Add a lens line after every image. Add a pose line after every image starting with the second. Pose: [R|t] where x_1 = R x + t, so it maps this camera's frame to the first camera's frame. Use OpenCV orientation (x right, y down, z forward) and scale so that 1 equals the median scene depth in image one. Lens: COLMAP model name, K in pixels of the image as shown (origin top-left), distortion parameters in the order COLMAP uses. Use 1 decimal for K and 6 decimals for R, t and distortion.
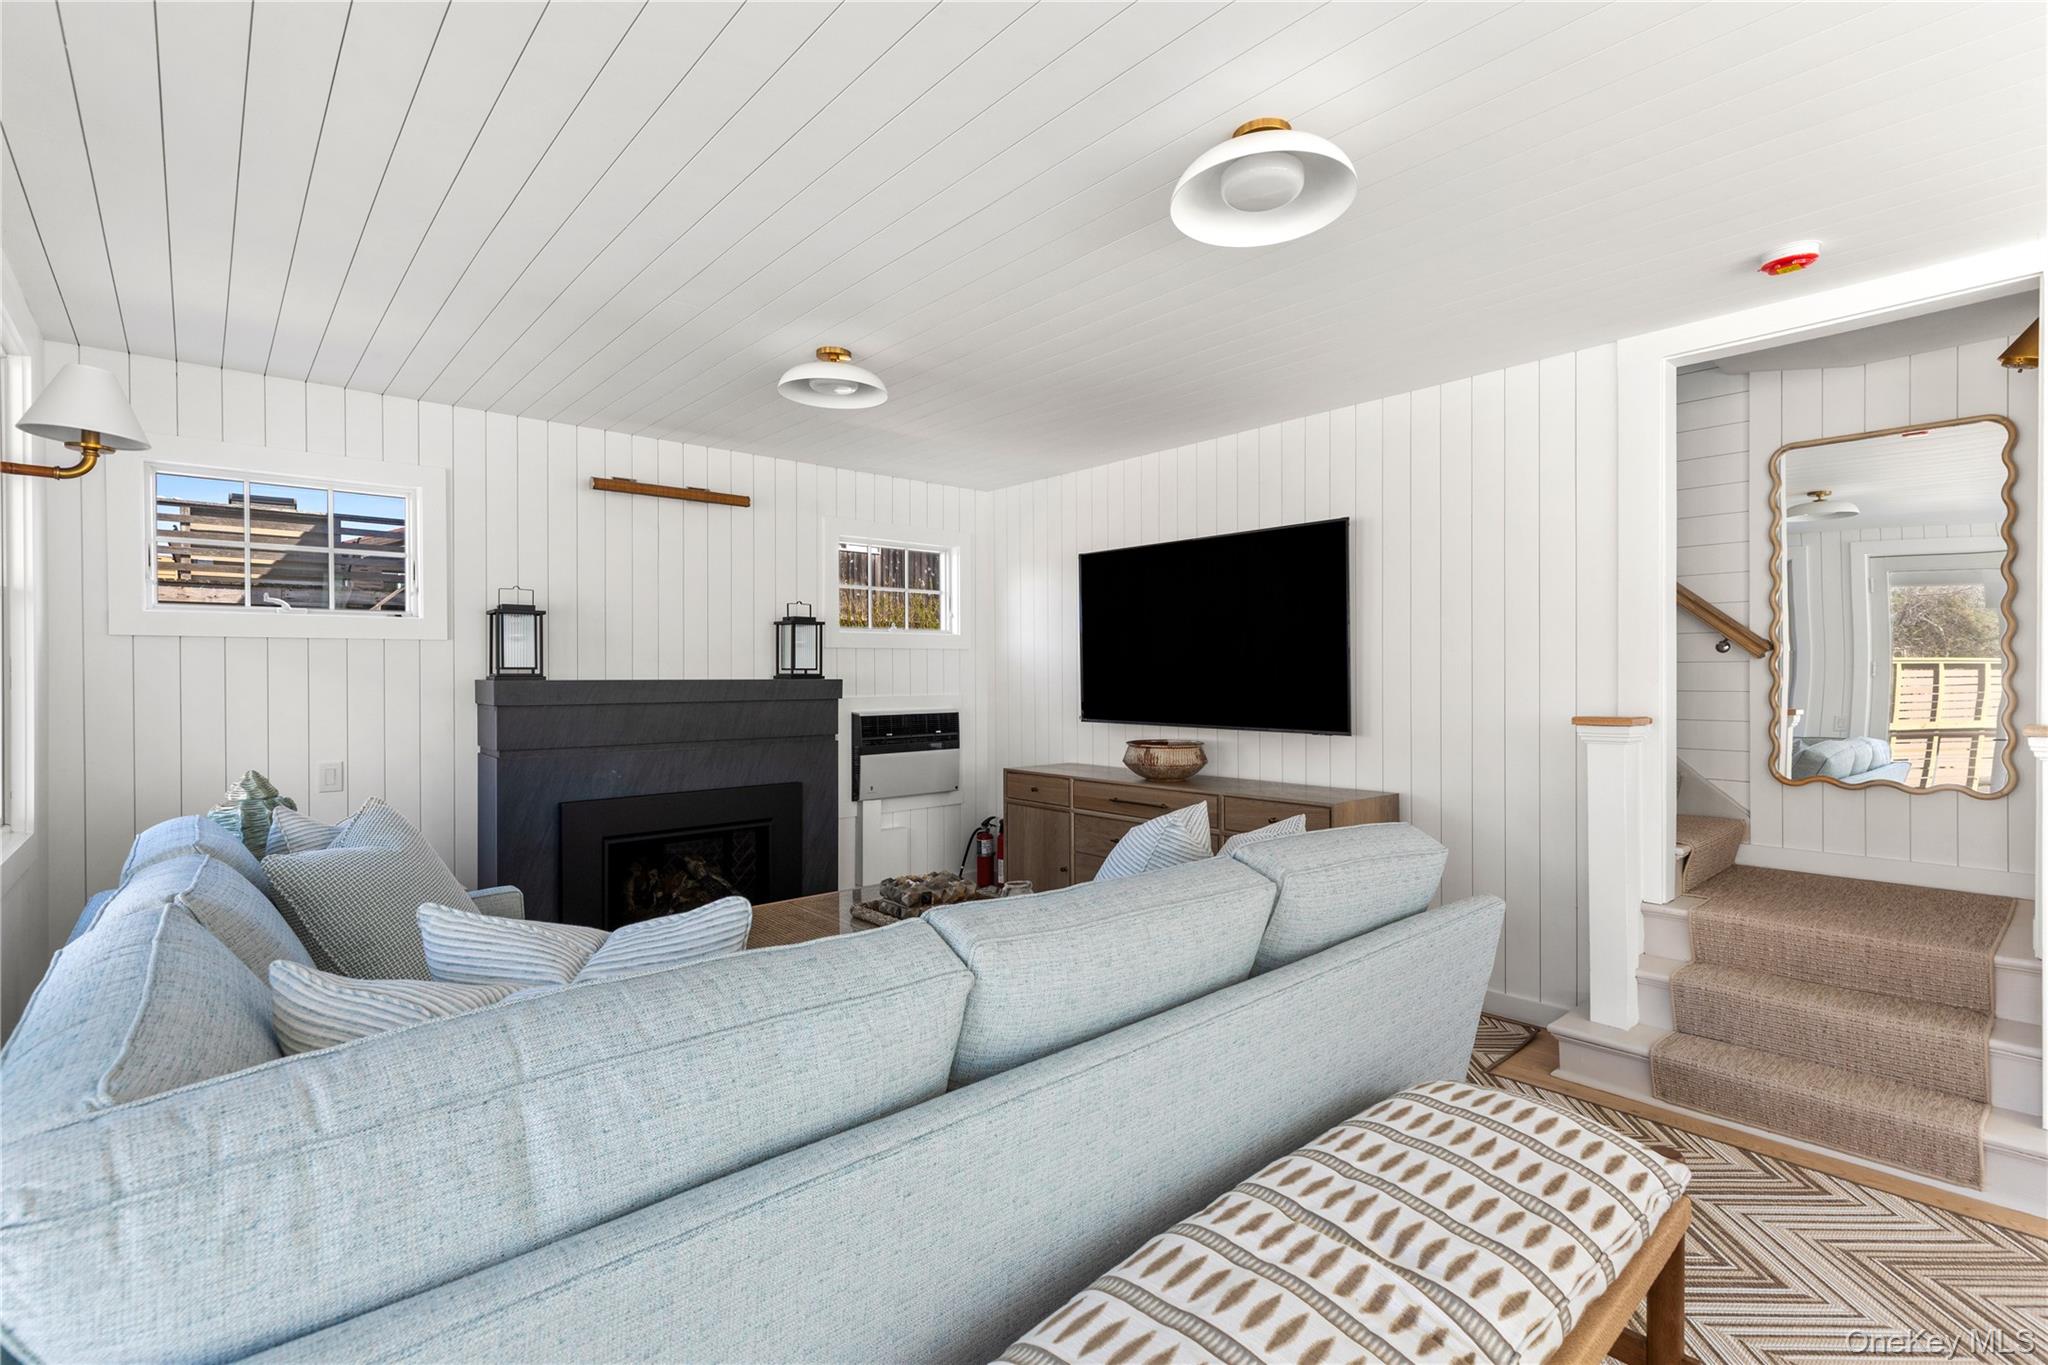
lens RADIAL K [[945.0, 0, 1035.6], [0, 945.0, 677.7], [0, 0, 1]] dist [0.004637, 0.000784]
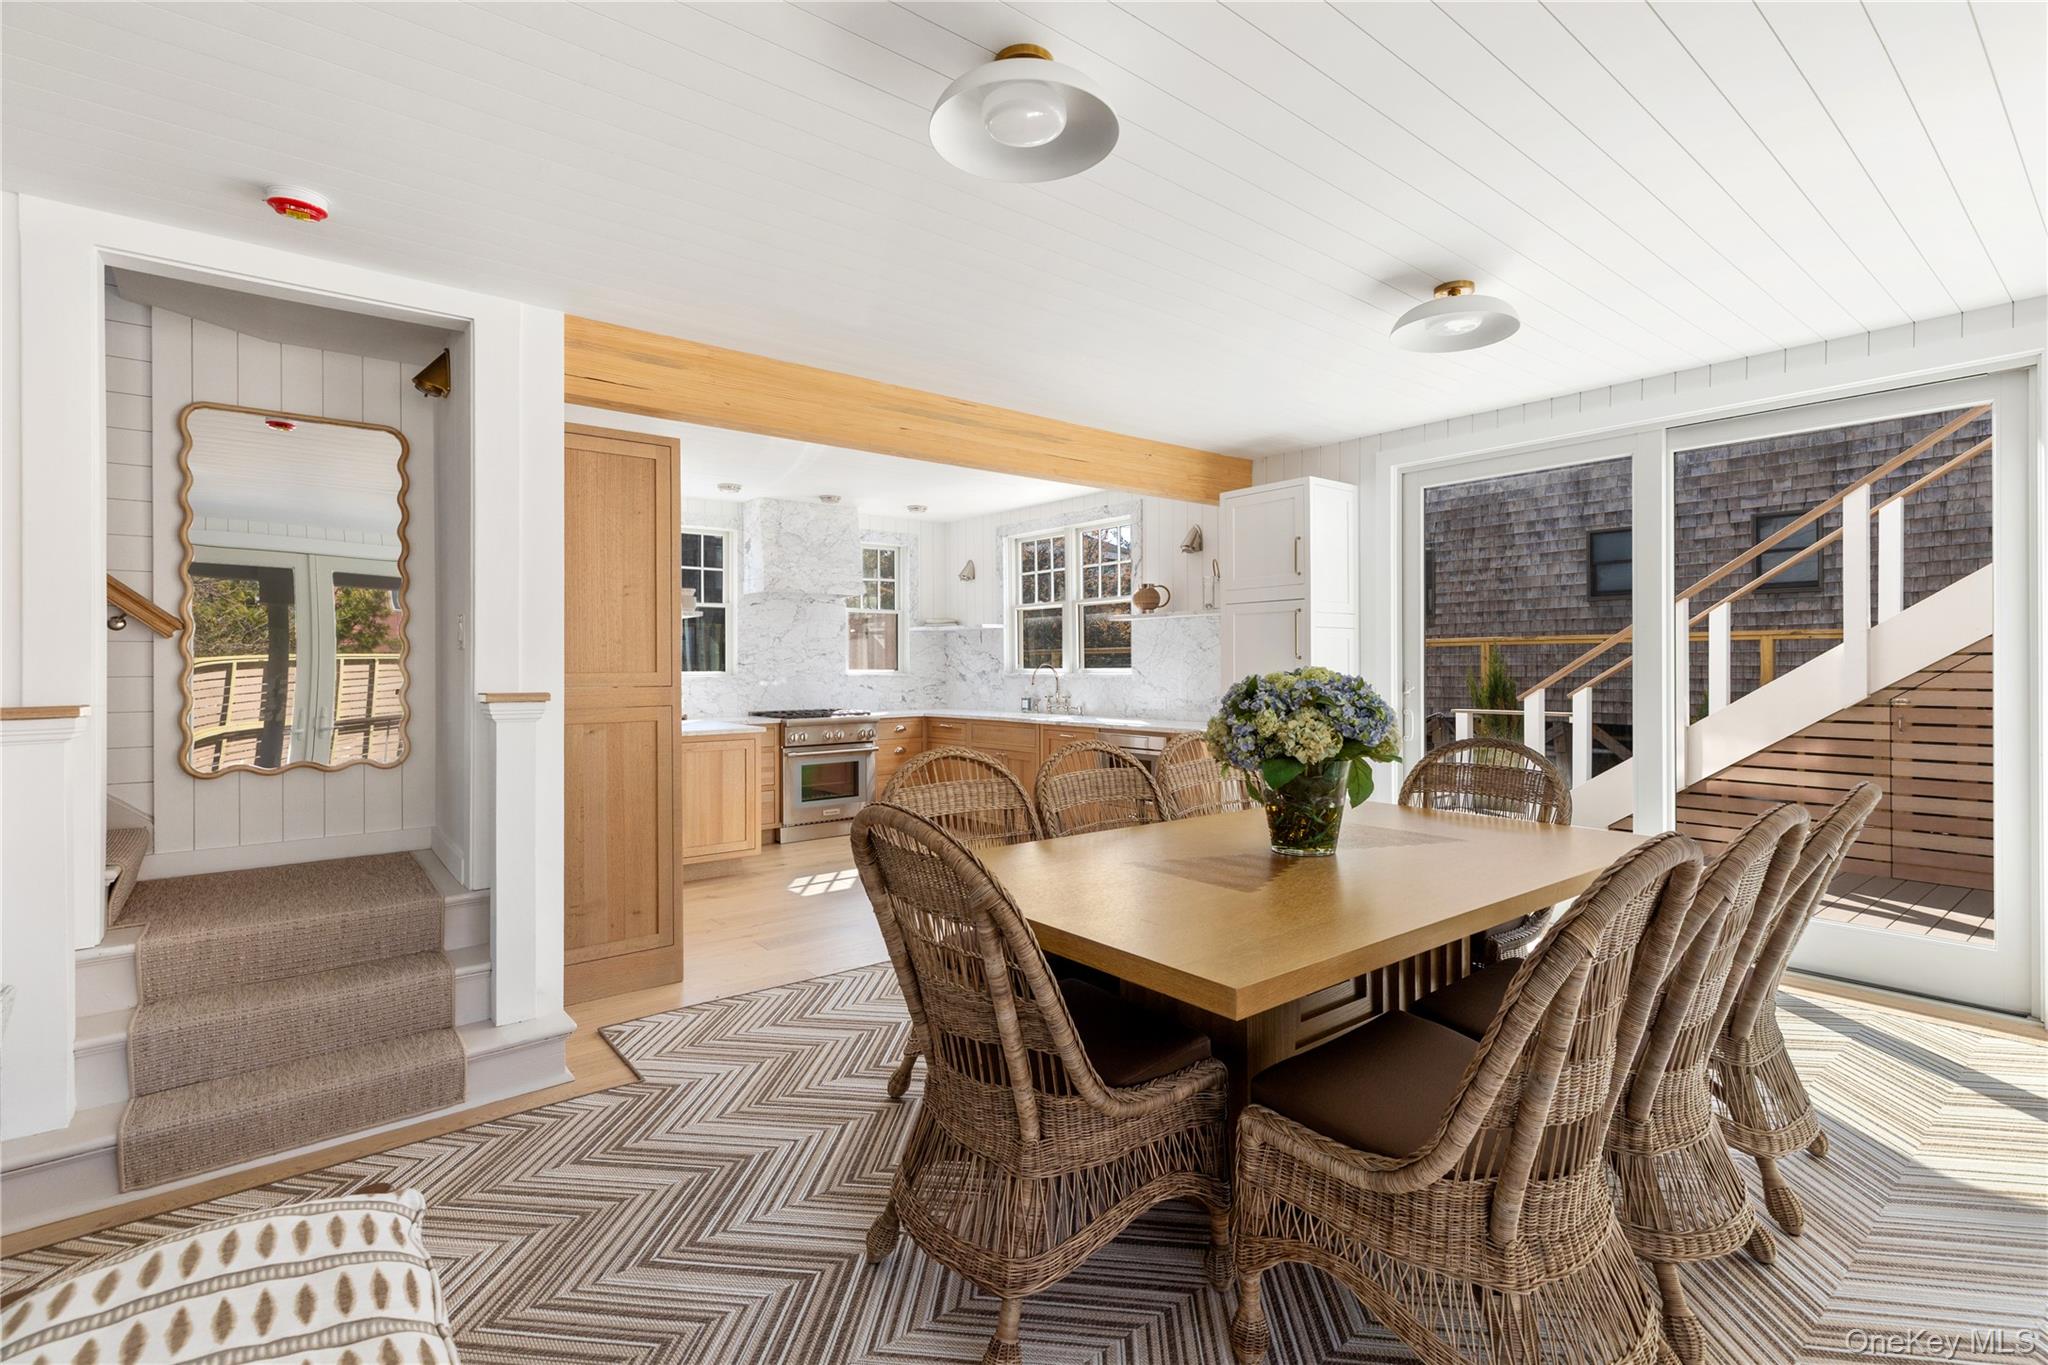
lens RADIAL K [[945.0, 0, 1032.9], [0, 945.0, 664.9], [0, 0, 1]] dist [0.004637, 0.000784]
pose [[0.037489, 0.005576, 0.999281, -0.109798], [0.011925, 0.999911, -0.006026, 0.026855], [-0.999226, 0.012142, 0.037420, 0.244694]]
